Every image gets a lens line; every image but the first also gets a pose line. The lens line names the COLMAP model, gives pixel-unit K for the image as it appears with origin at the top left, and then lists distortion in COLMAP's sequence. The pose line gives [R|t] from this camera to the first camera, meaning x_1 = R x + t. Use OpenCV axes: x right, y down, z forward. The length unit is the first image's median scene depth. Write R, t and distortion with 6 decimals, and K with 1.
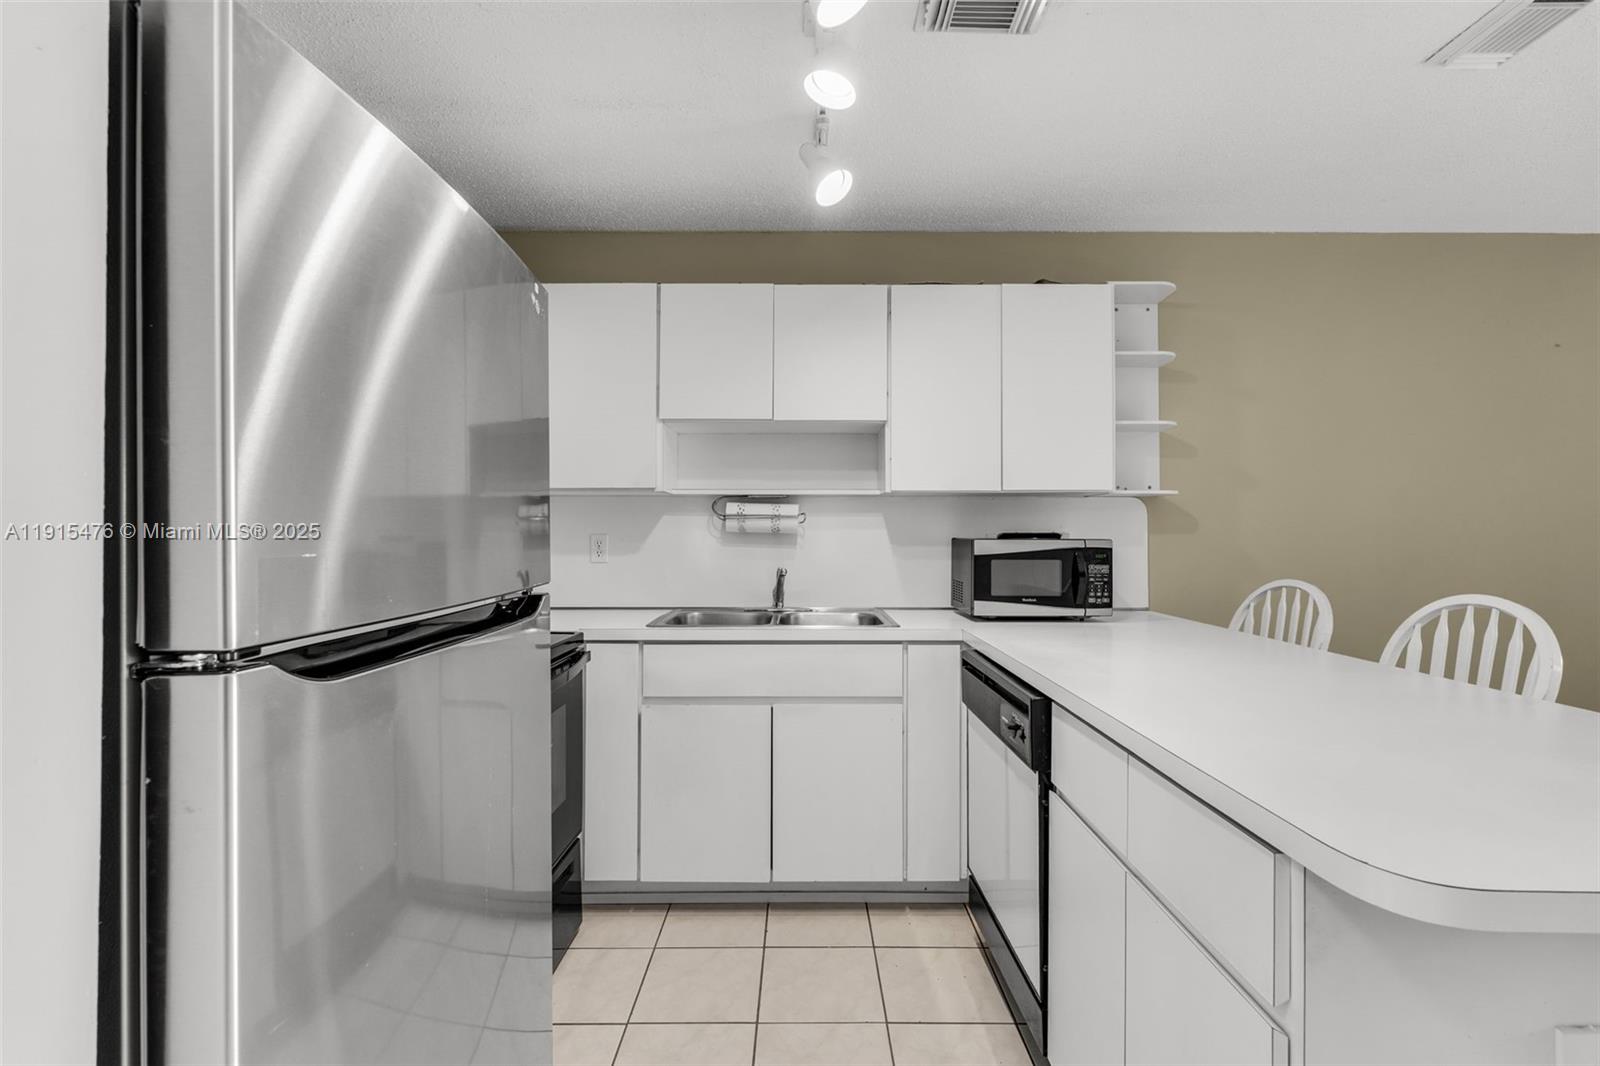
lens RADIAL K [[712.9, 0, 806.5], [0, 712.9, 523.3], [0, 0, 1]] dist [-0.001329, 0.000191]
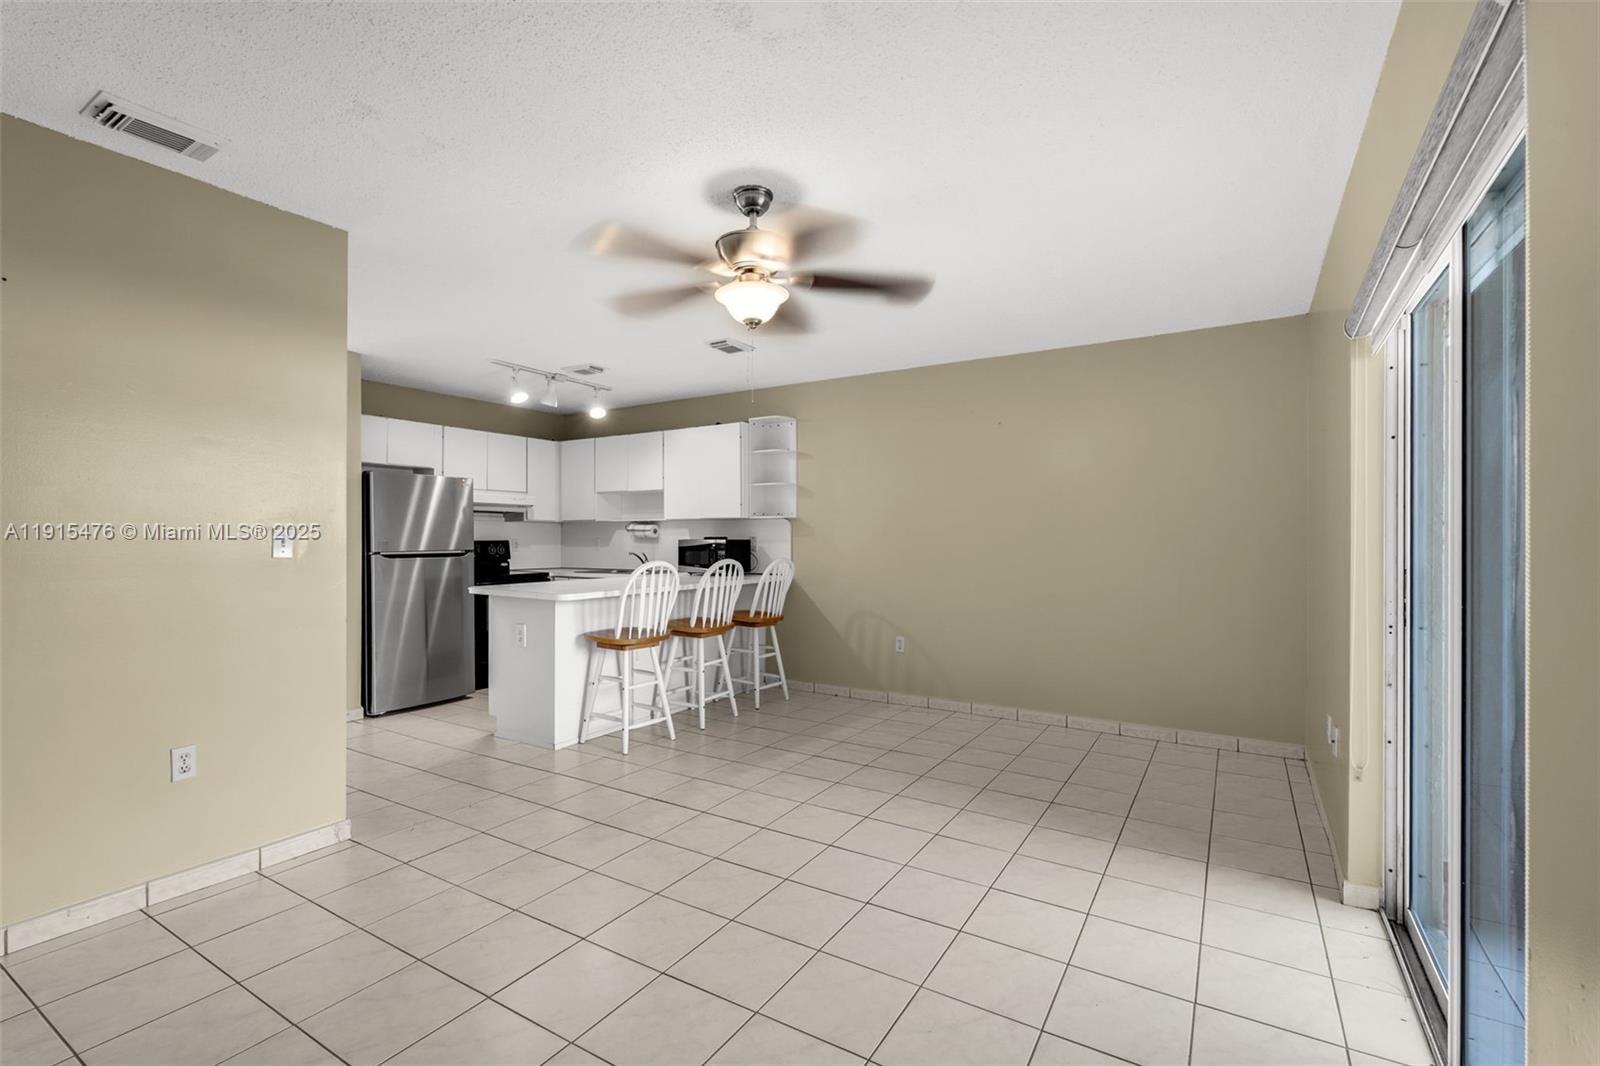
lens RADIAL K [[712.9, 0, 793.1], [0, 712.9, 527.4], [0, 0, 1]] dist [-0.001329, 0.000191]
pose [[0.855365, -0.011817, -0.517891, 1.745666], [0.010849, 0.999929, -0.004898, -0.002993], [0.517913, -0.001429, 0.855432, -0.805858]]
